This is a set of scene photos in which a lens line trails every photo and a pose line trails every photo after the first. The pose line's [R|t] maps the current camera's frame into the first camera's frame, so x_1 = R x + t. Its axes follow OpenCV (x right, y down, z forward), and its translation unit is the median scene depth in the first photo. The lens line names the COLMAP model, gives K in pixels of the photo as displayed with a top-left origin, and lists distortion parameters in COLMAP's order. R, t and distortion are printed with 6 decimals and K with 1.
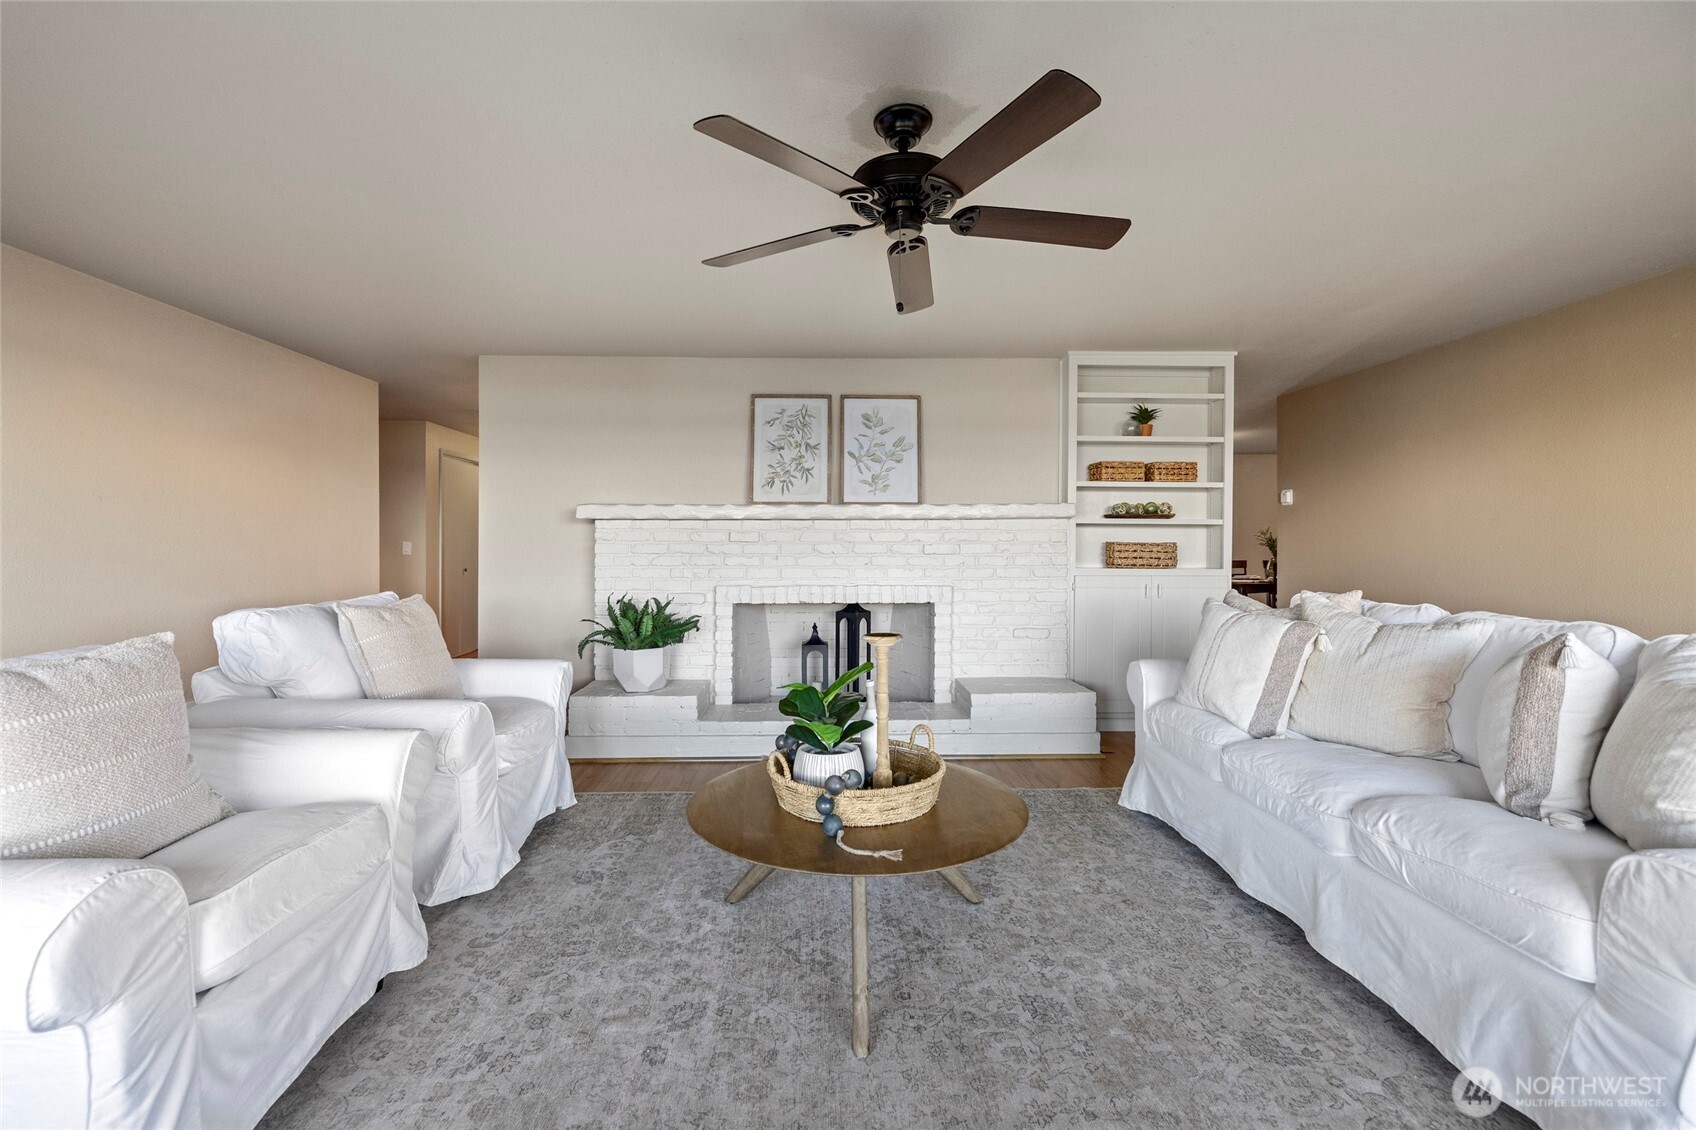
lens RADIAL K [[715.3, 0, 847.6], [0, 715.3, 553.0], [0, 0, 1]] dist [-0.000108, -0.000153]
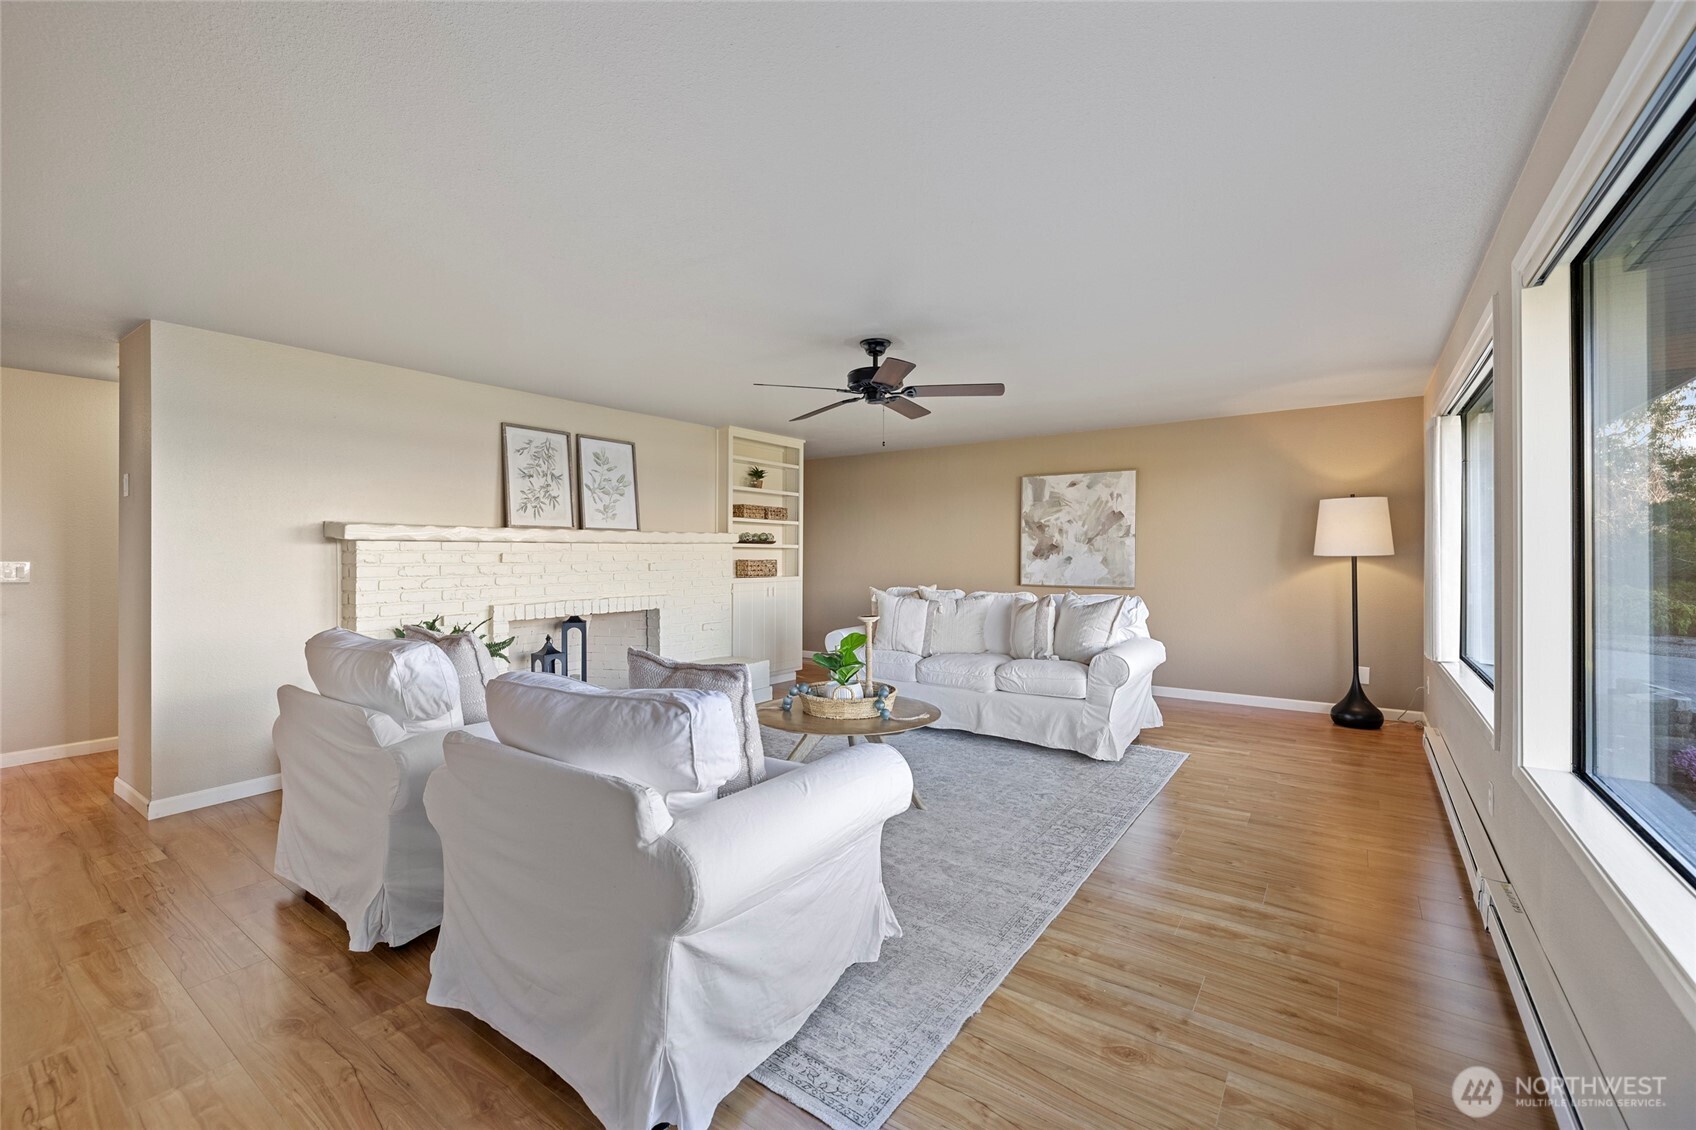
lens RADIAL K [[715.3, 0, 844.1], [0, 715.3, 557.7], [0, 0, 1]] dist [-0.000108, -0.000153]
pose [[0.604179, -0.005716, 0.796828, -0.672759], [0.009098, 0.999959, 0.000275, -0.018350], [-0.796797, 0.007083, 0.604206, -0.036237]]
